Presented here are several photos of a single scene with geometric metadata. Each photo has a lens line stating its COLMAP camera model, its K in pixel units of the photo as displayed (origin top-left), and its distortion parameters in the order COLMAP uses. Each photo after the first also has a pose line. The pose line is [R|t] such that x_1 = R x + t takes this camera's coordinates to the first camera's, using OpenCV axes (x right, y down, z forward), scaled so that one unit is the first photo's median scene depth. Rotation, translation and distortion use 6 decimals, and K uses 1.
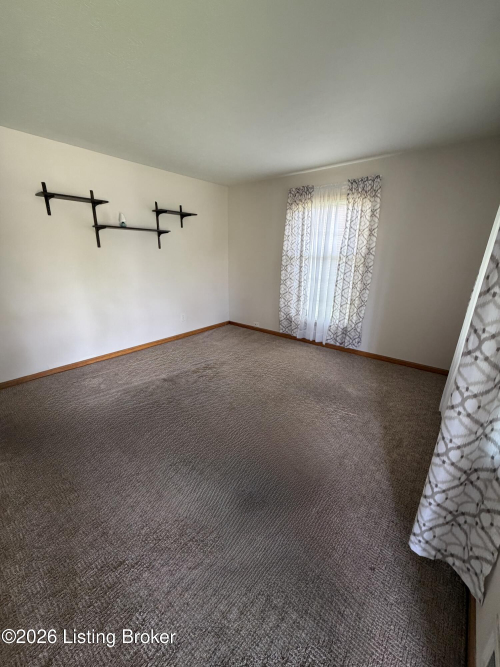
lens RADIAL K [[266.4, 0, 249.5], [0, 266.4, 330.5], [0, 0, 1]] dist [0.001425, -0.000186]
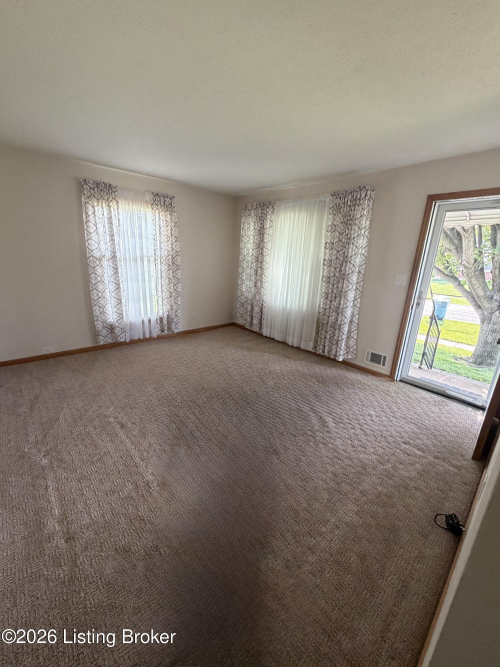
lens RADIAL K [[266.4, 0, 249.5], [0, 266.4, 330.5], [0, 0, 1]] dist [0.001425, -0.000186]
pose [[0.149720, -0.270105, 0.951119, -0.695327], [0.245991, 0.941890, 0.228761, -0.128484], [-0.957639, 0.199717, 0.207463, 0.387491]]
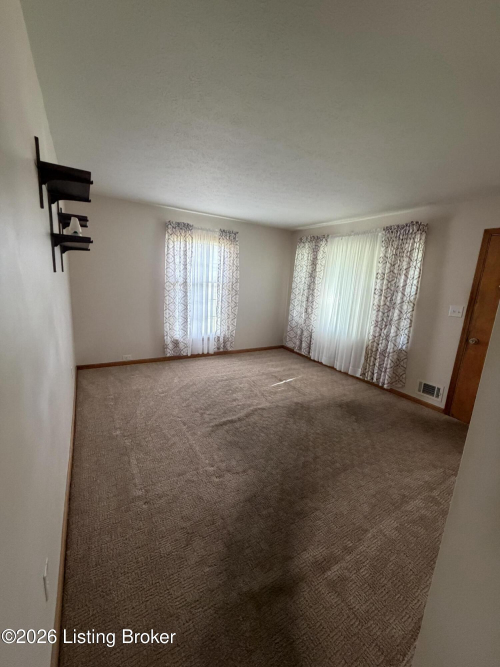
lens RADIAL K [[266.4, 0, 249.5], [0, 266.4, 330.5], [0, 0, 1]] dist [0.001425, -0.000186]
pose [[0.330746, -0.168056, 0.928636, -0.776553], [0.217333, 0.971131, 0.098341, -0.132404], [-0.918354, 0.169298, 0.357722, 0.379432]]
